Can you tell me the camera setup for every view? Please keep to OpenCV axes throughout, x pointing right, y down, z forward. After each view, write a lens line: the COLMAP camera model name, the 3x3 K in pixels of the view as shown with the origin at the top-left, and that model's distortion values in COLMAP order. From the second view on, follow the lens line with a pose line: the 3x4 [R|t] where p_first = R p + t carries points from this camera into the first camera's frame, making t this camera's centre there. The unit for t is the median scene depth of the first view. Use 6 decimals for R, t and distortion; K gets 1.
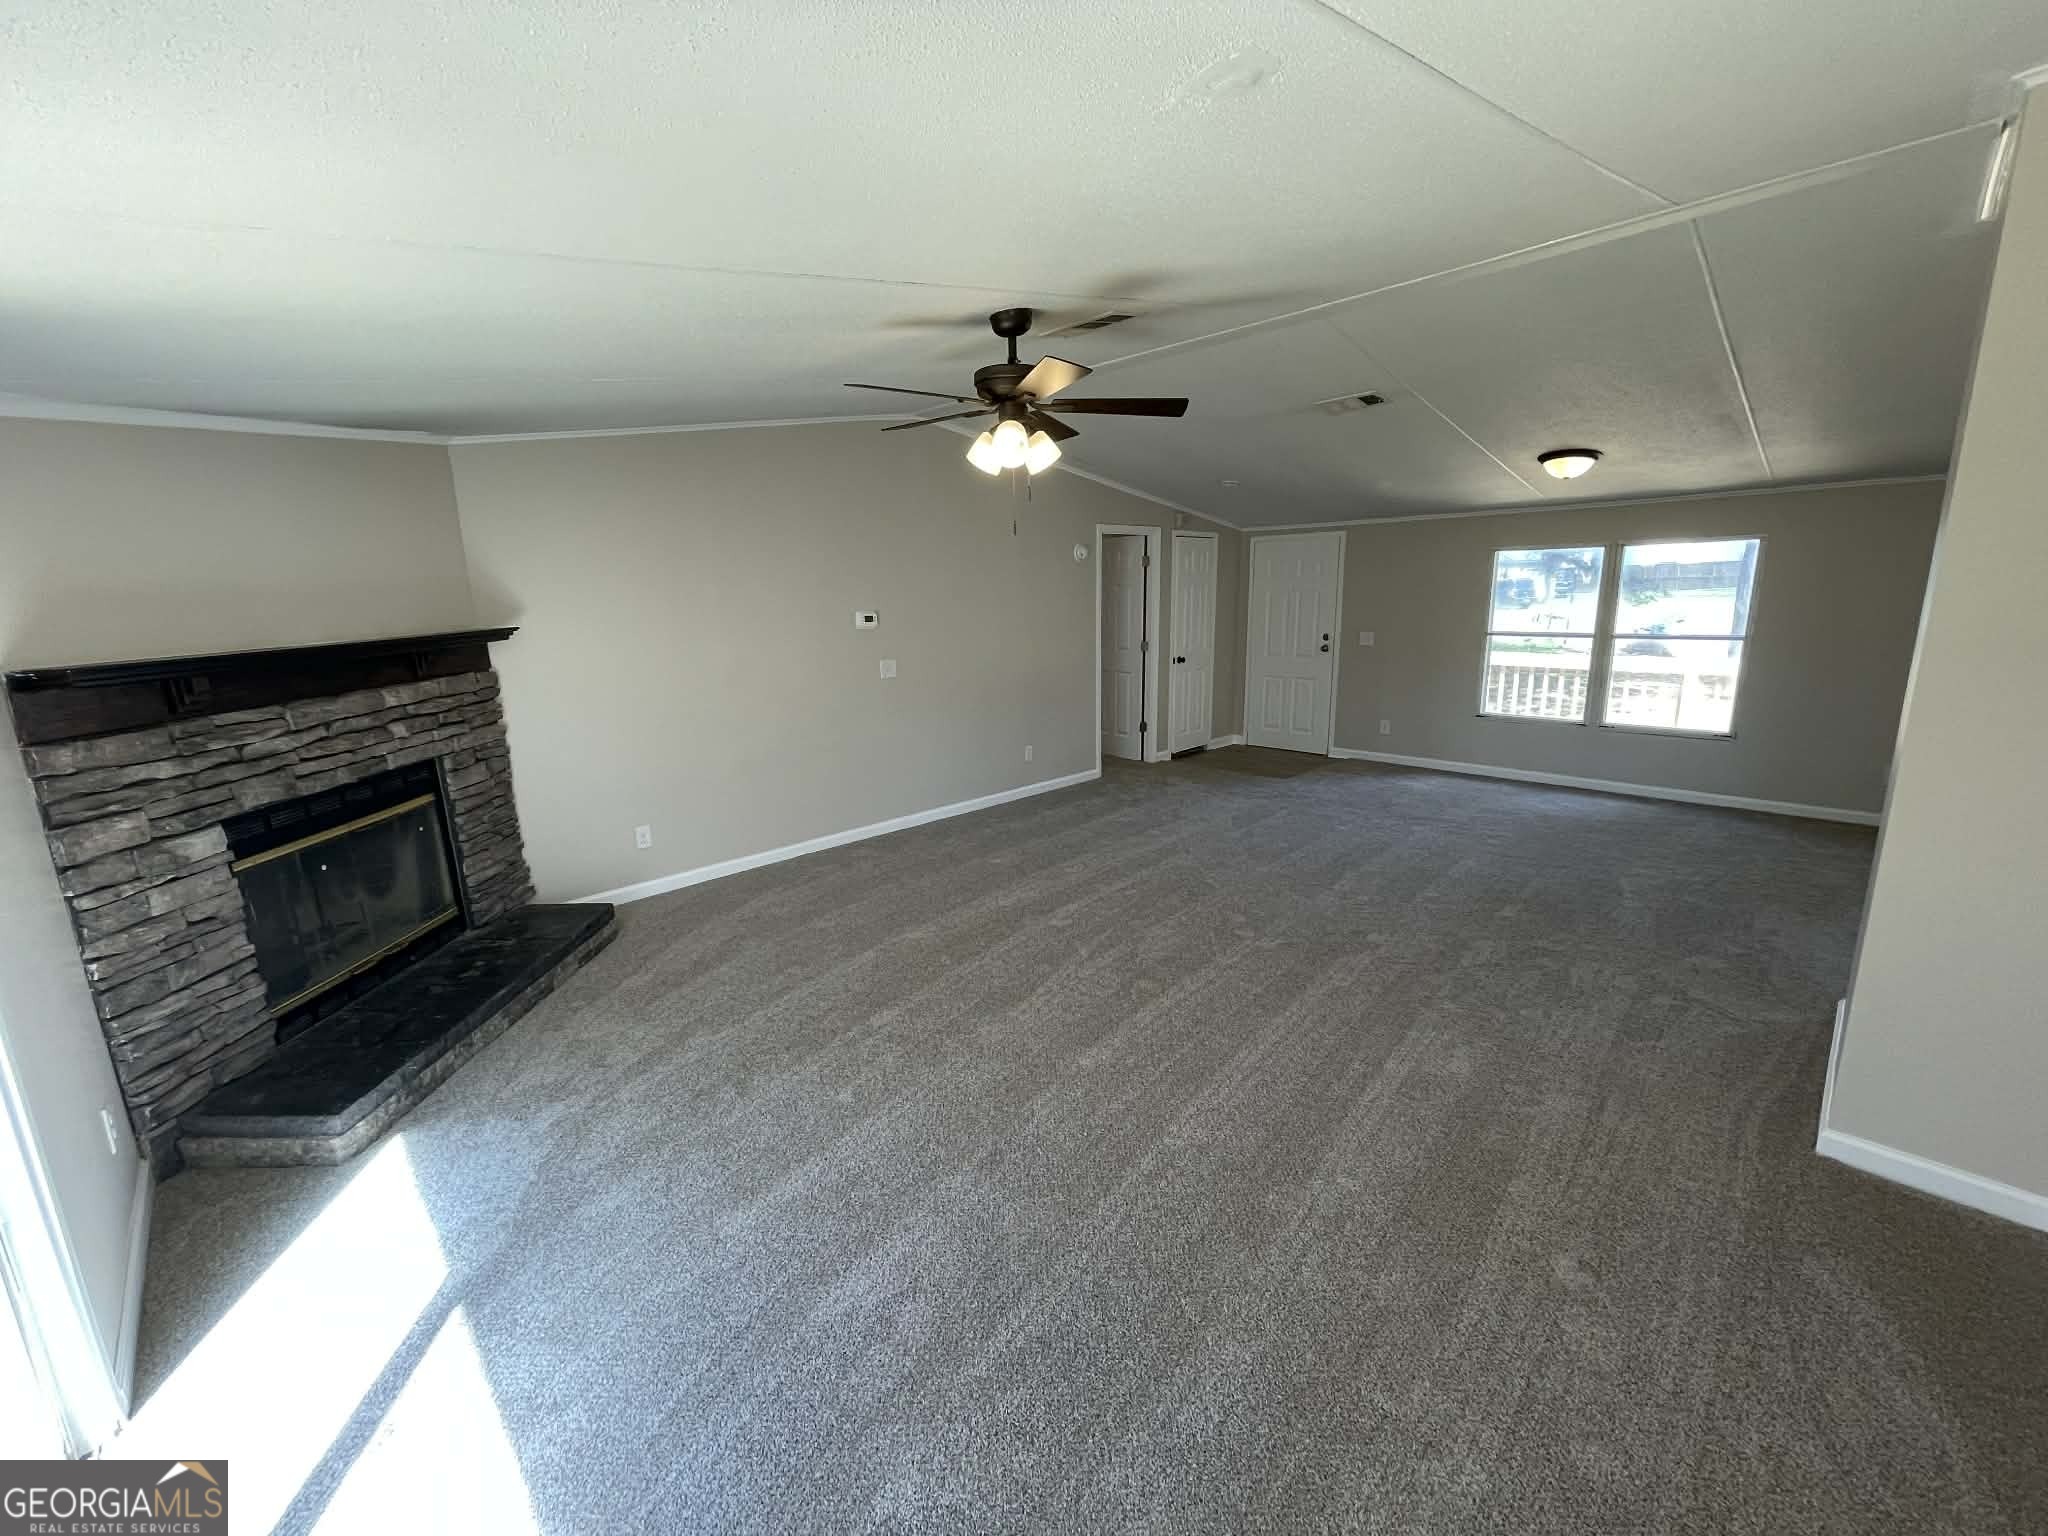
lens RADIAL K [[819.1, 0, 1014.9], [0, 819.1, 769.8], [0, 0, 1]] dist [-0.000153, -0.000045]
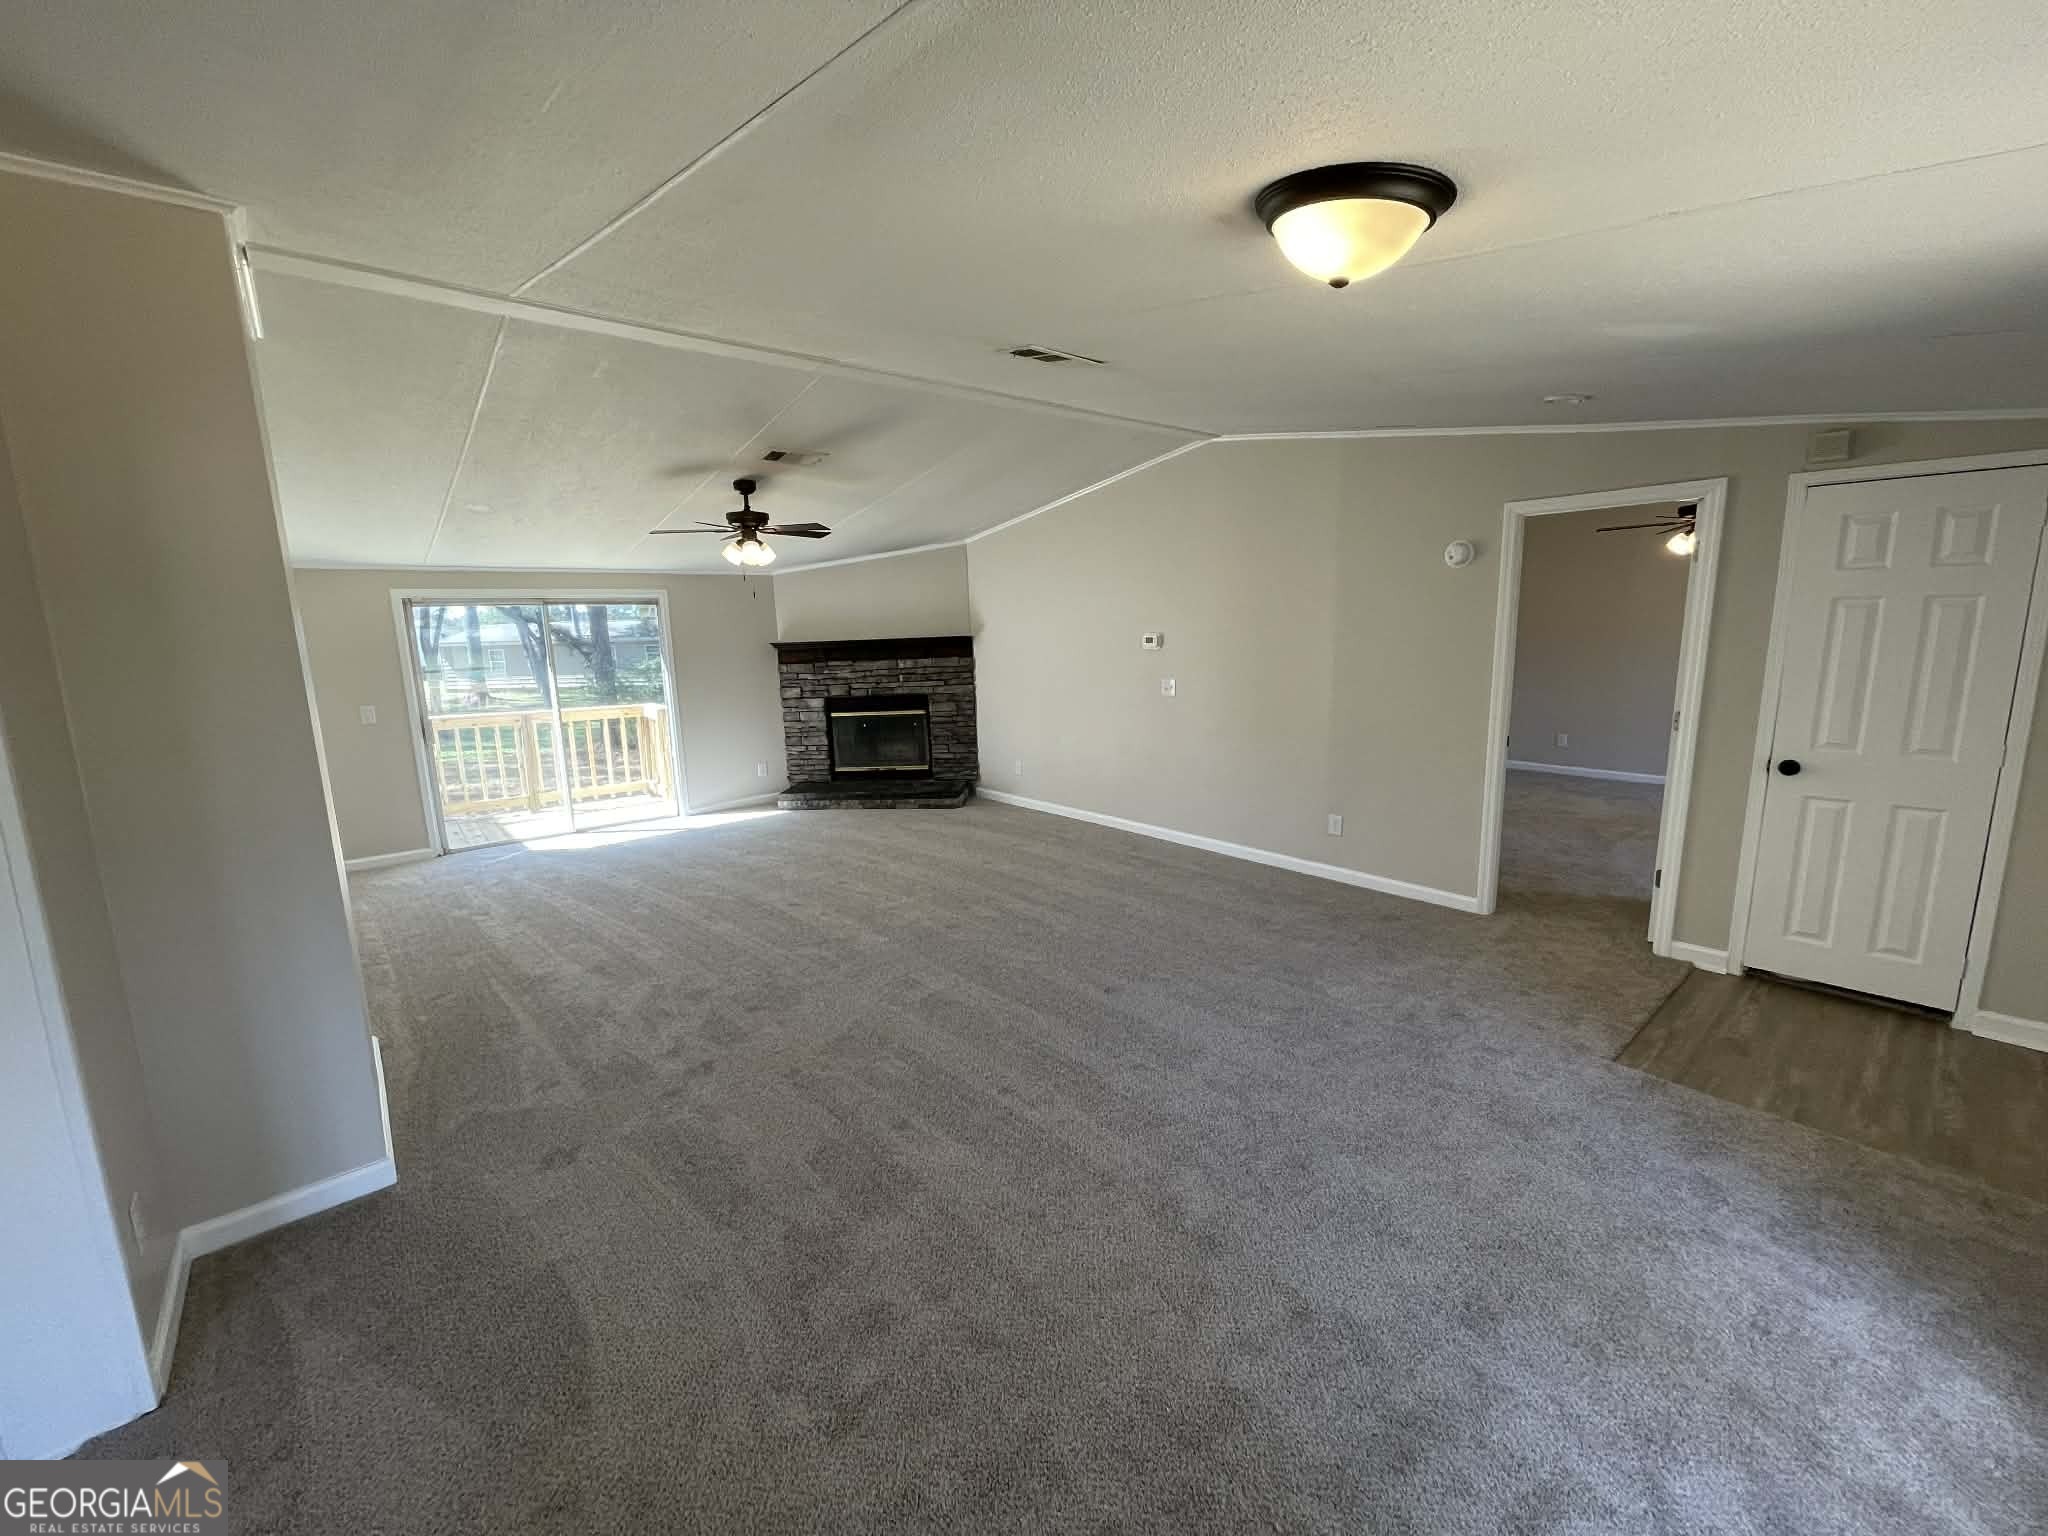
lens RADIAL K [[842.8, 0, 1016.8], [0, 842.8, 771.2], [0, 0, 1]] dist [0.000087, 0.000020]
pose [[-0.072789, 0.204038, -0.976253, 1.584920], [-0.182208, 0.959655, 0.214154, -0.361680], [0.980562, 0.193470, -0.032675, 1.436160]]
